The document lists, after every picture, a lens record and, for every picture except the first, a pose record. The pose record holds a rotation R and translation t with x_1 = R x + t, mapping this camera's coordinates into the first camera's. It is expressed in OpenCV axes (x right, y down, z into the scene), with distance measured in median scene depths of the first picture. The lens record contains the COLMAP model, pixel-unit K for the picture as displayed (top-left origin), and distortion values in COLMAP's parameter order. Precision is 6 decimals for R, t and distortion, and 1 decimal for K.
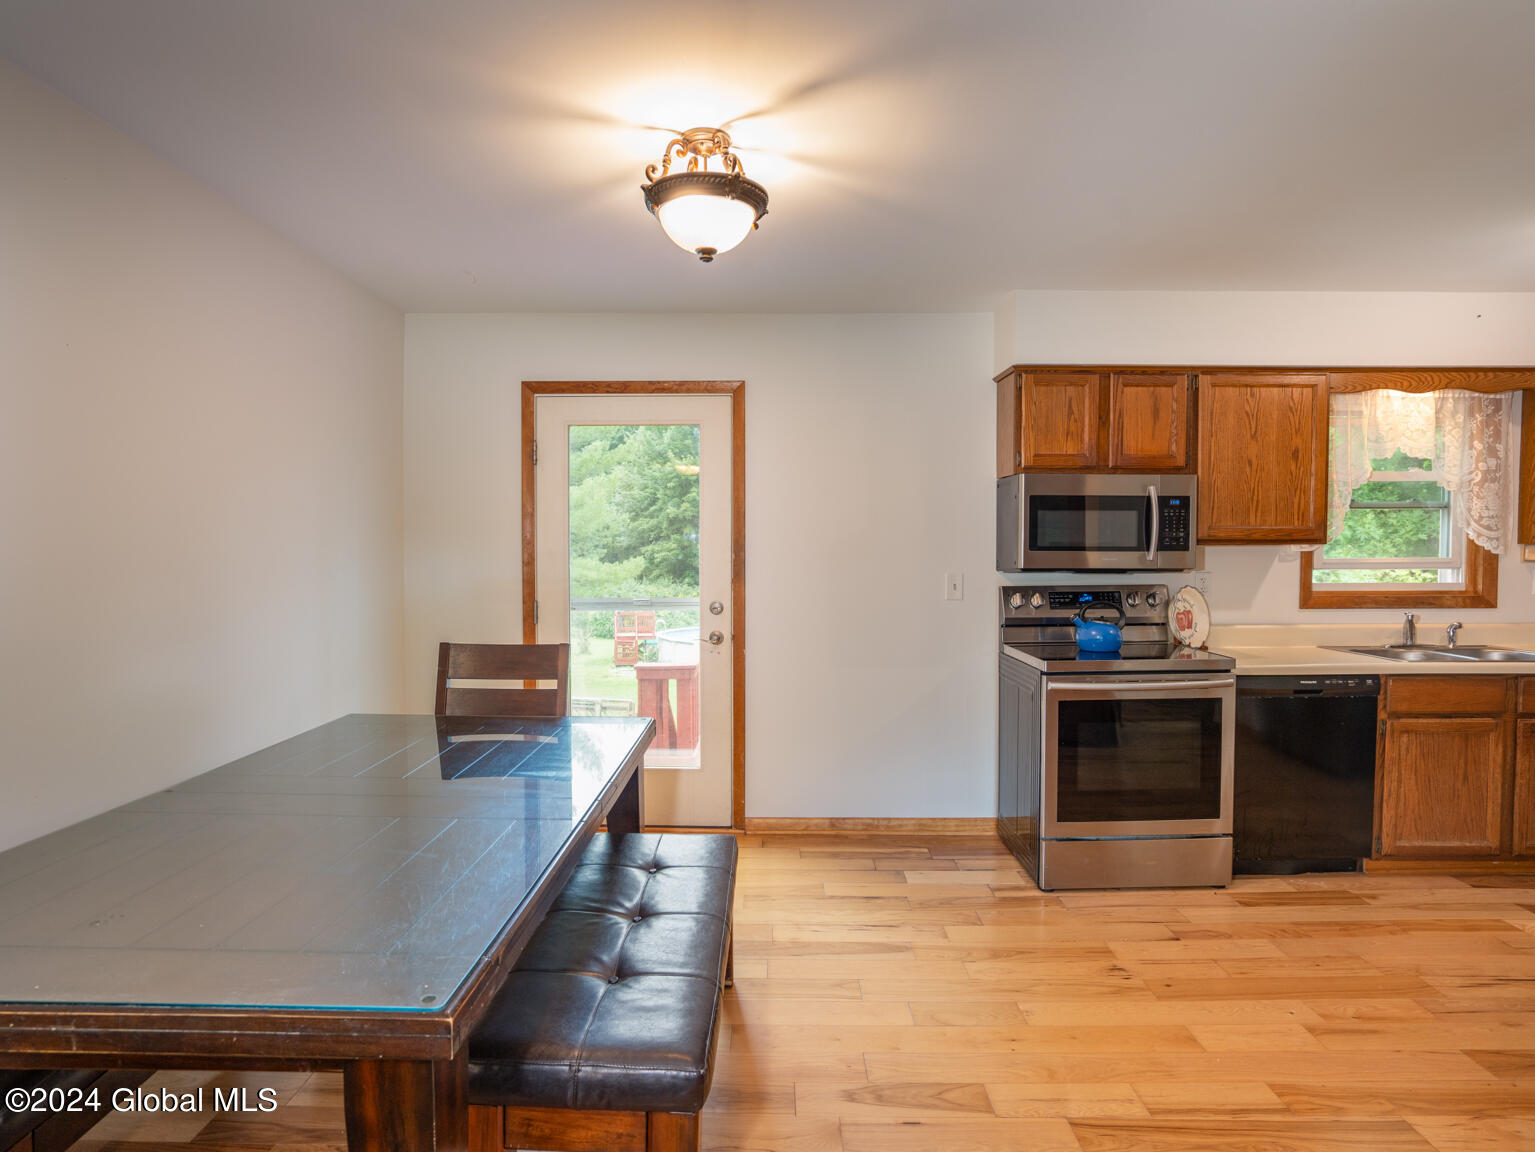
lens RADIAL K [[861.1, 0, 767.5], [0, 861.1, 576.0], [0, 0, 1]] dist [-0.058644, 0.034885]
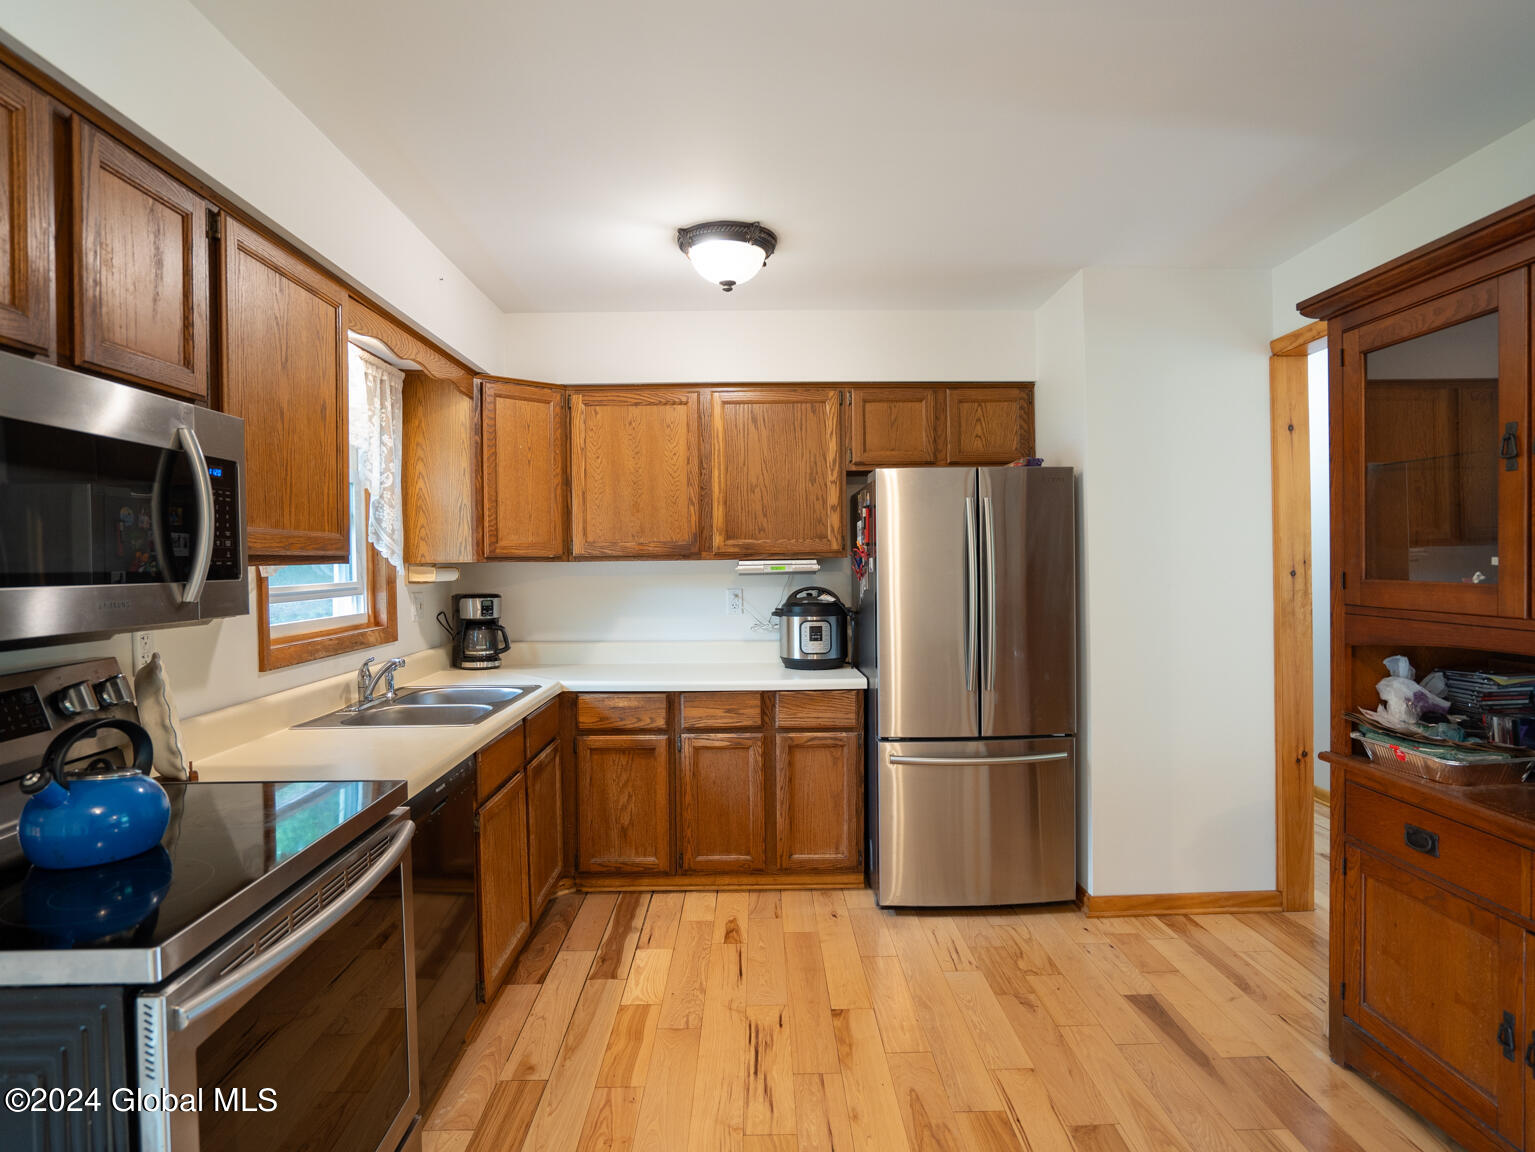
lens RADIAL K [[861.1, 0, 767.5], [0, 861.1, 576.0], [0, 0, 1]] dist [-0.058644, 0.034885]
pose [[-0.024409, -0.016599, 0.999564, 0.019815], [0.047476, 0.998715, 0.017744, -0.025292], [-0.998574, 0.047888, -0.023590, 0.715470]]
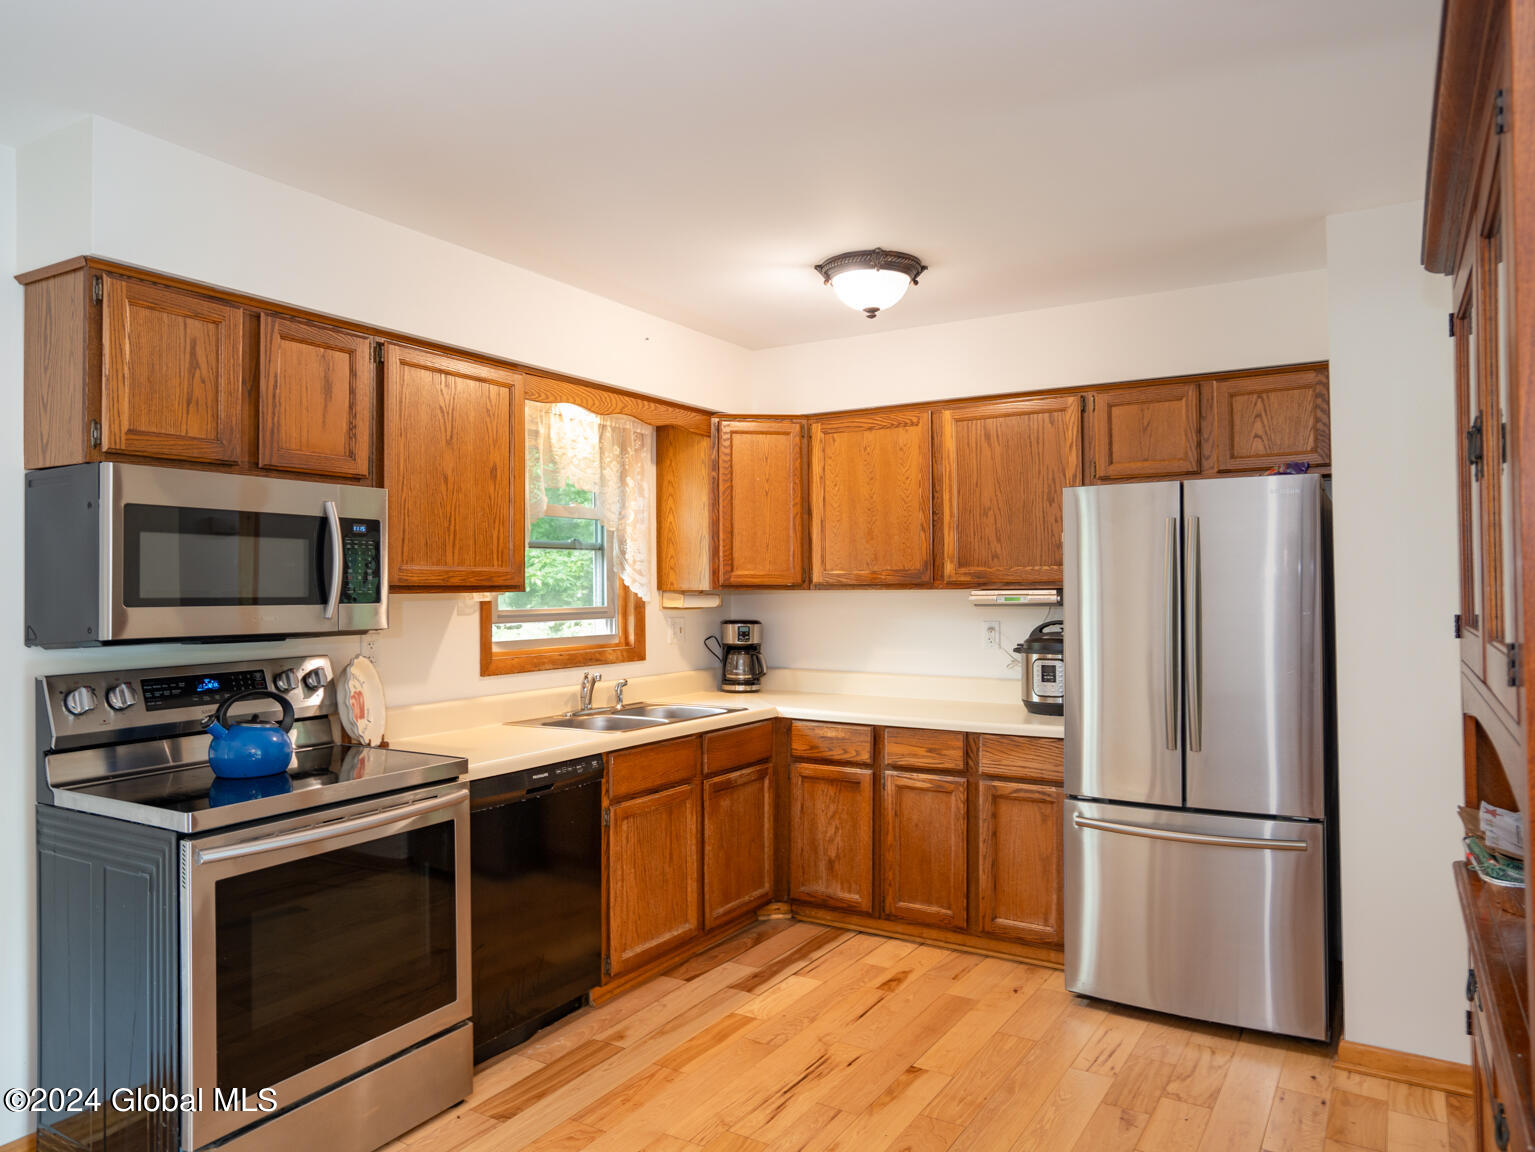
lens RADIAL K [[1035.3, 0, 774.8], [0, 1035.3, 579.5], [0, 0, 1]] dist [-0.009261, 0.003459]
pose [[0.514397, 0.006301, 0.857529, -0.037883], [0.035050, 0.998983, -0.028366, -0.014009], [-0.856835, 0.044648, 0.513653, 0.318405]]
